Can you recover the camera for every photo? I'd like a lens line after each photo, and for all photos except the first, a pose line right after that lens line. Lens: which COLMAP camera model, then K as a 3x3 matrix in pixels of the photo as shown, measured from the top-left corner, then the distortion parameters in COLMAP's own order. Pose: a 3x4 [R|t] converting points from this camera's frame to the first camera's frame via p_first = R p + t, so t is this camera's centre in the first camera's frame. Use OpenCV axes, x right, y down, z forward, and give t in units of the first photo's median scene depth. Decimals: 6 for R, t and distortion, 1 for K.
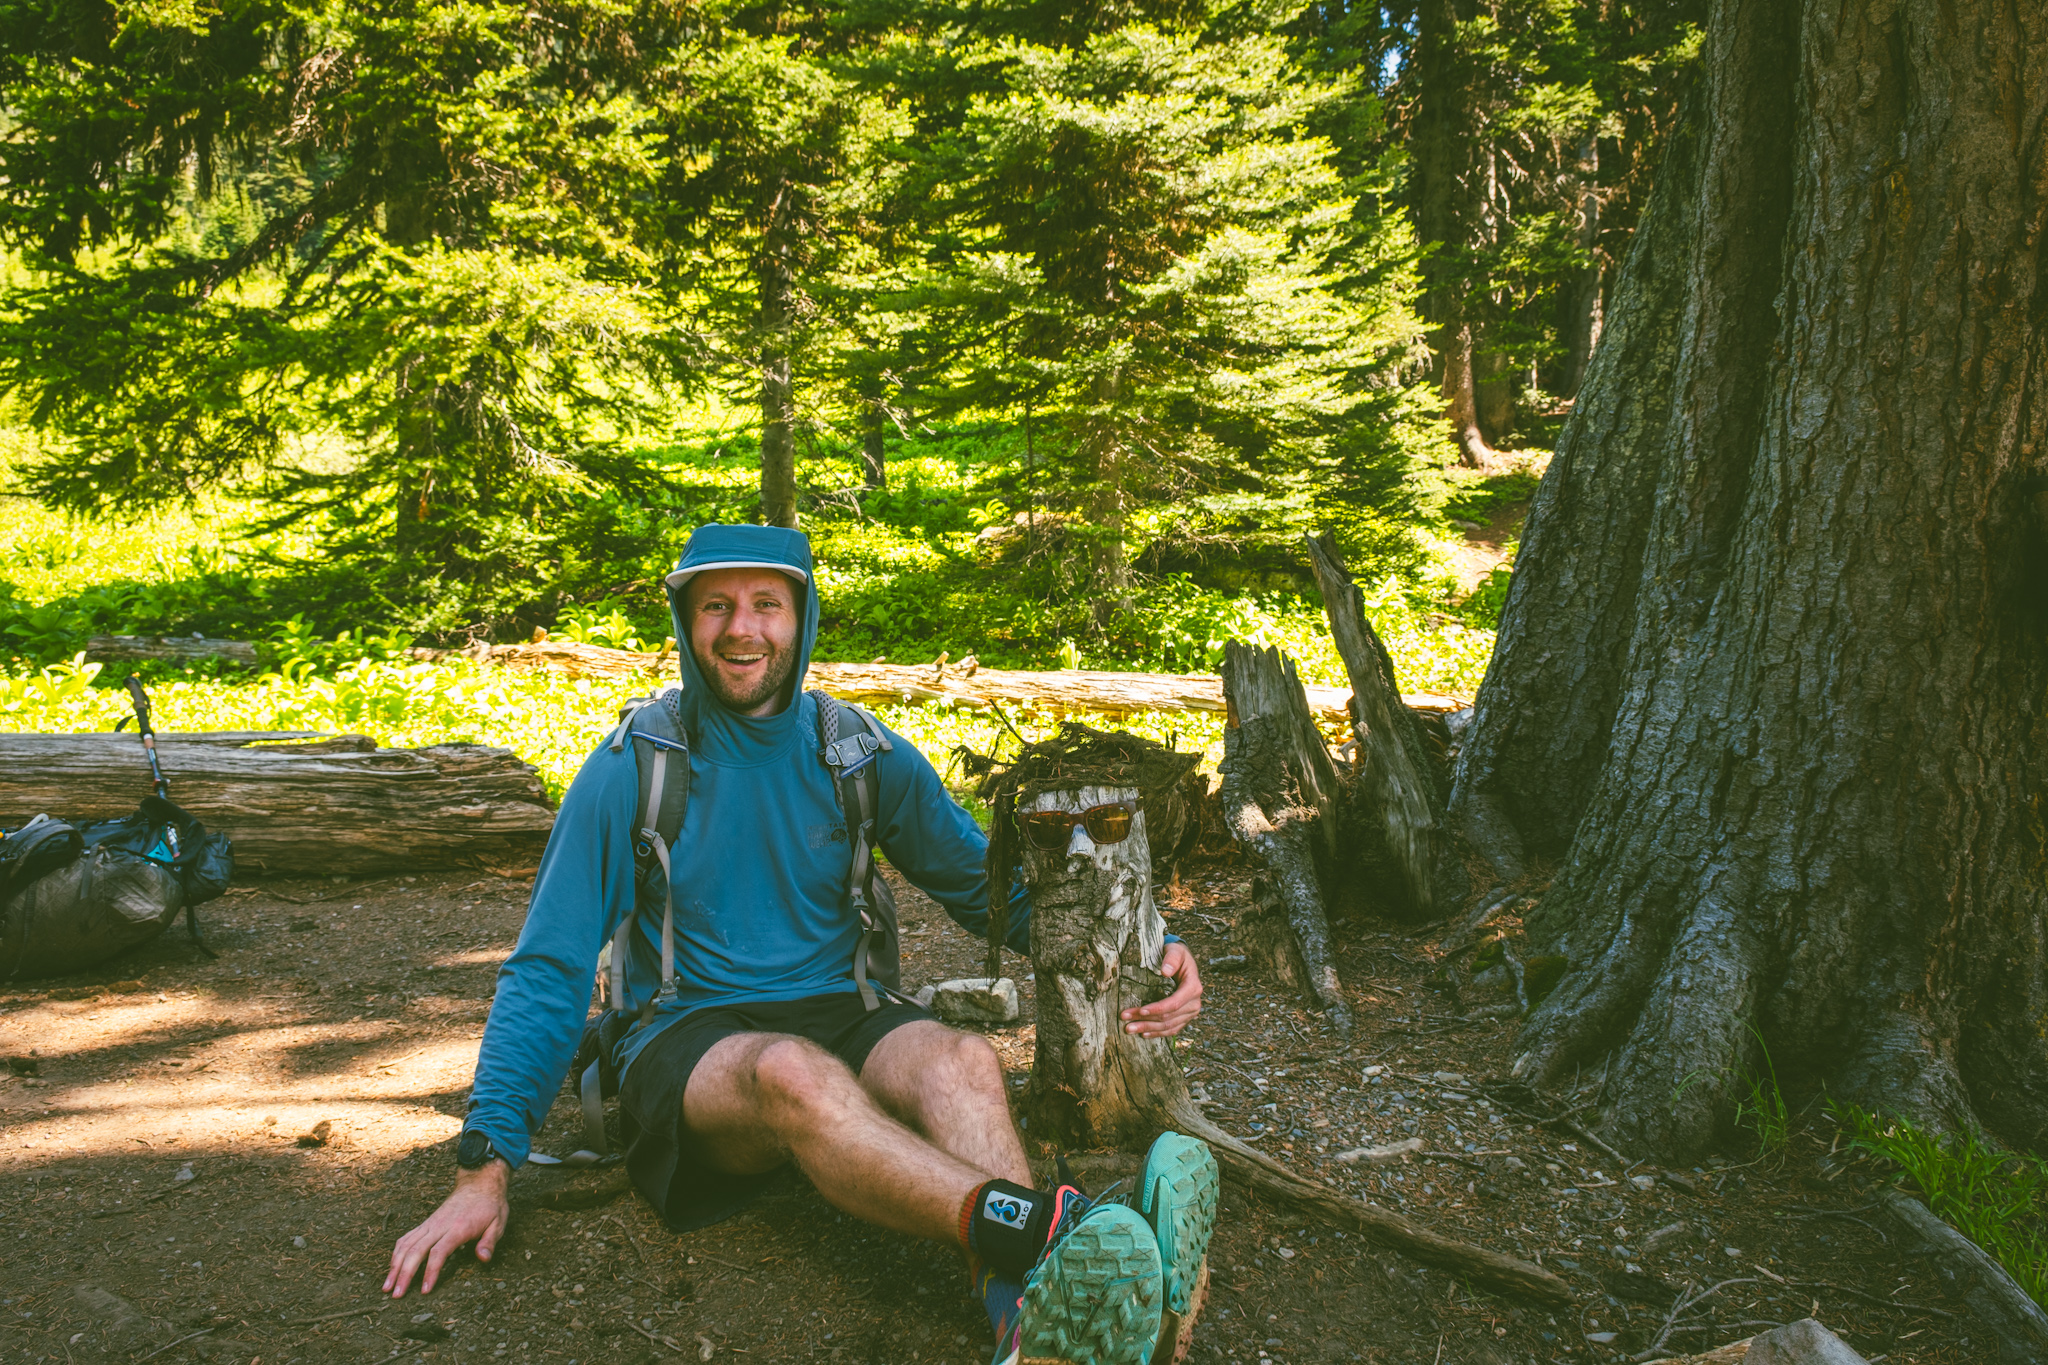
lens RADIAL K [[1477.8, 0, 1021.3], [0, 1477.8, 676.5], [0, 0, 1]] dist [0.008140, 0.006519]
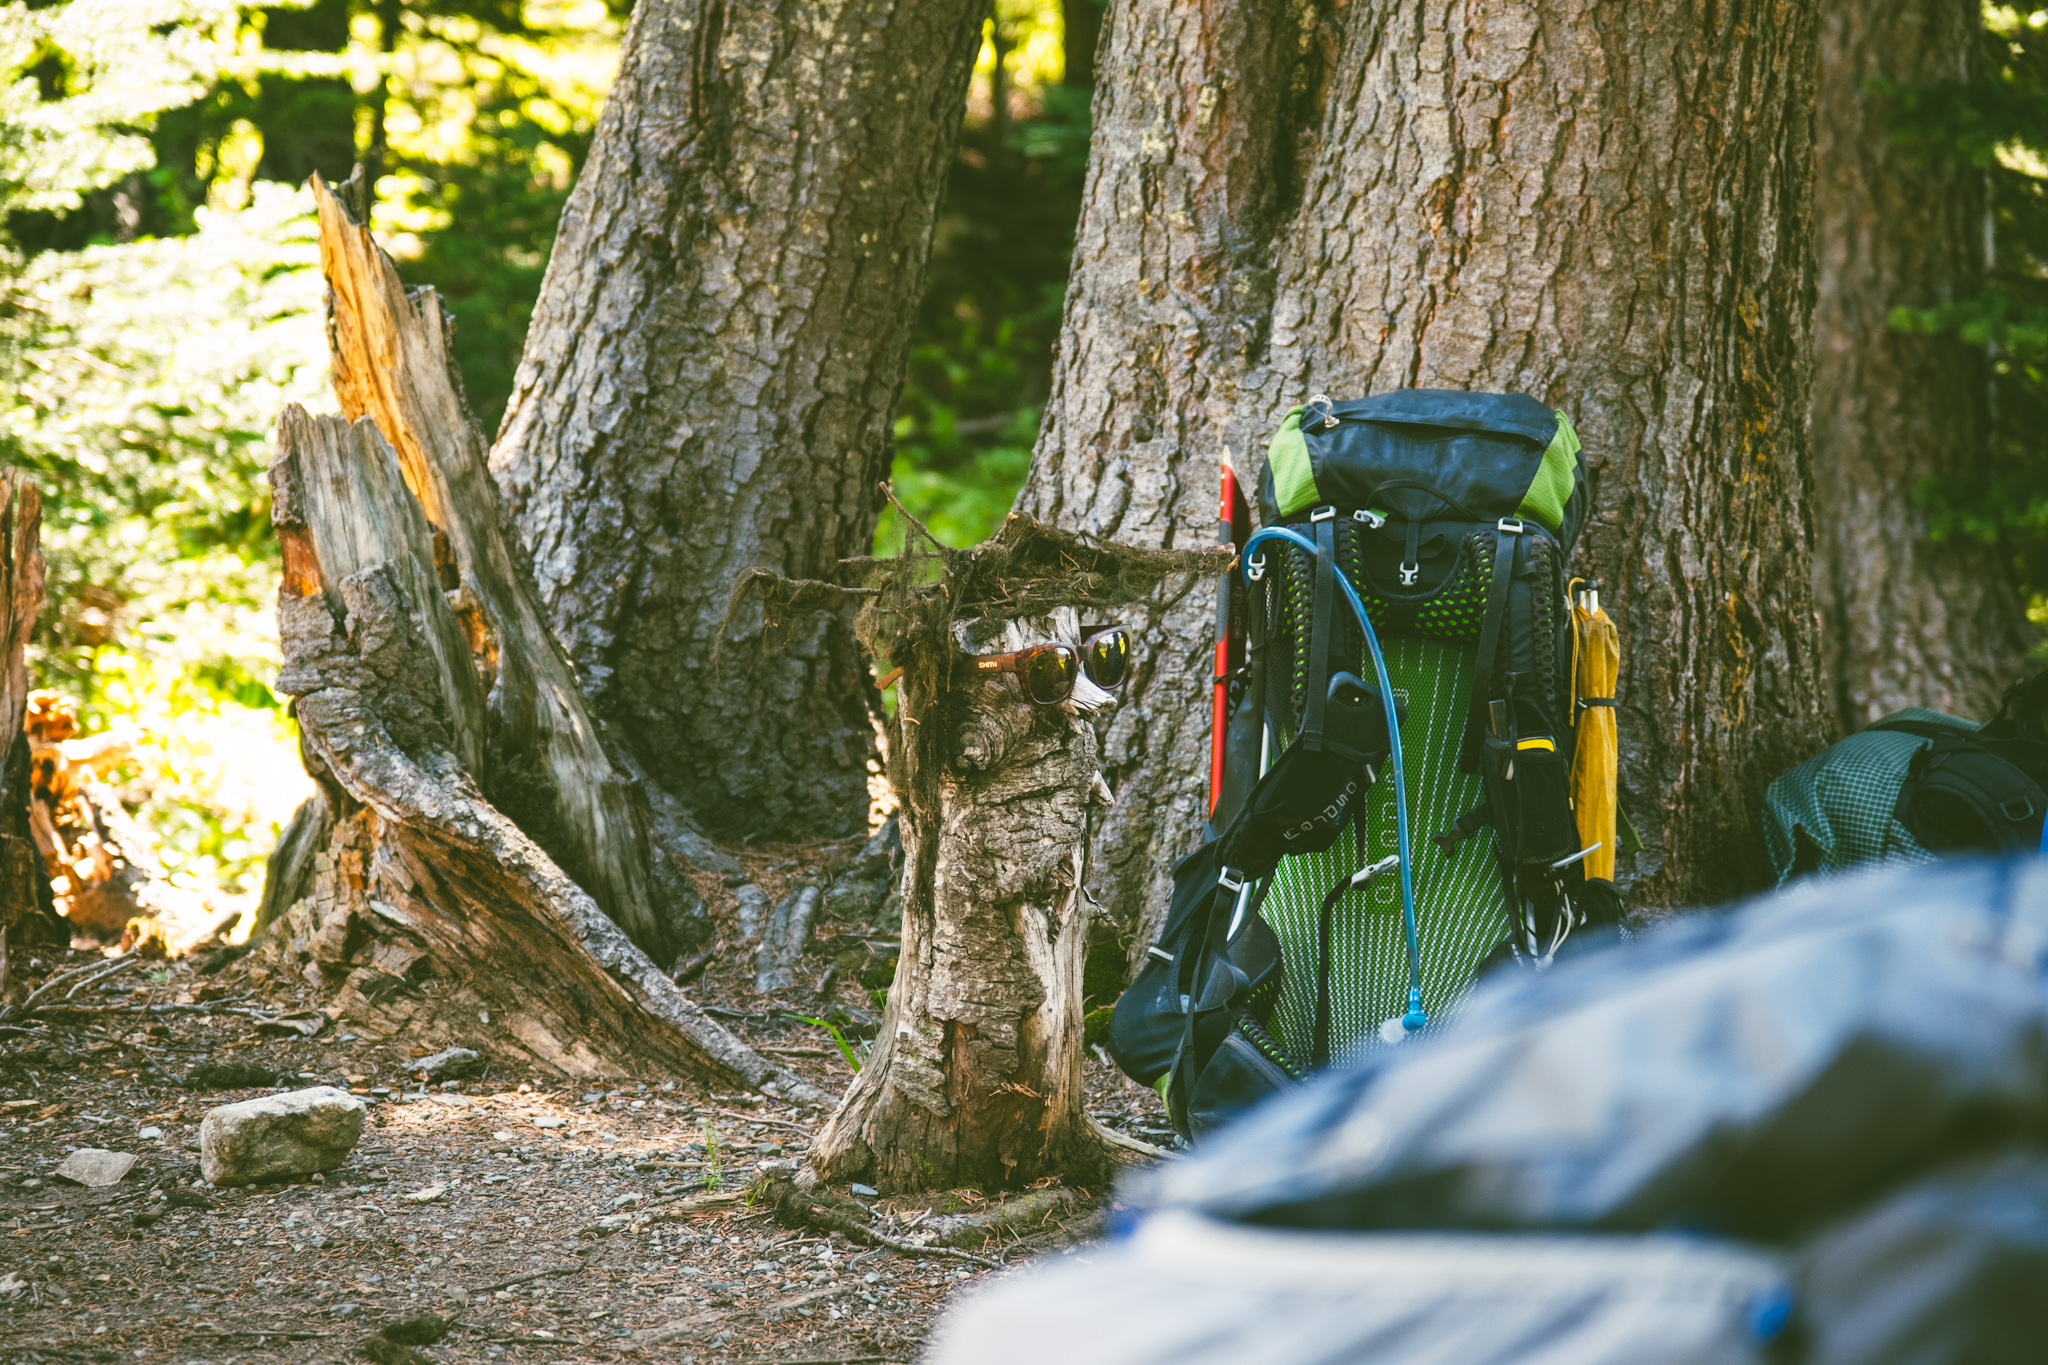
lens RADIAL K [[6428.5, 0, 1024.3], [0, 6428.5, 683.0], [0, 0, 1]] dist [-0.281703, 0.000000]
pose [[0.641691, -0.046913, 0.765527, -1.913462], [0.042477, 0.998769, 0.025601, 0.030269], [-0.765786, 0.016090, 0.642894, -0.726088]]
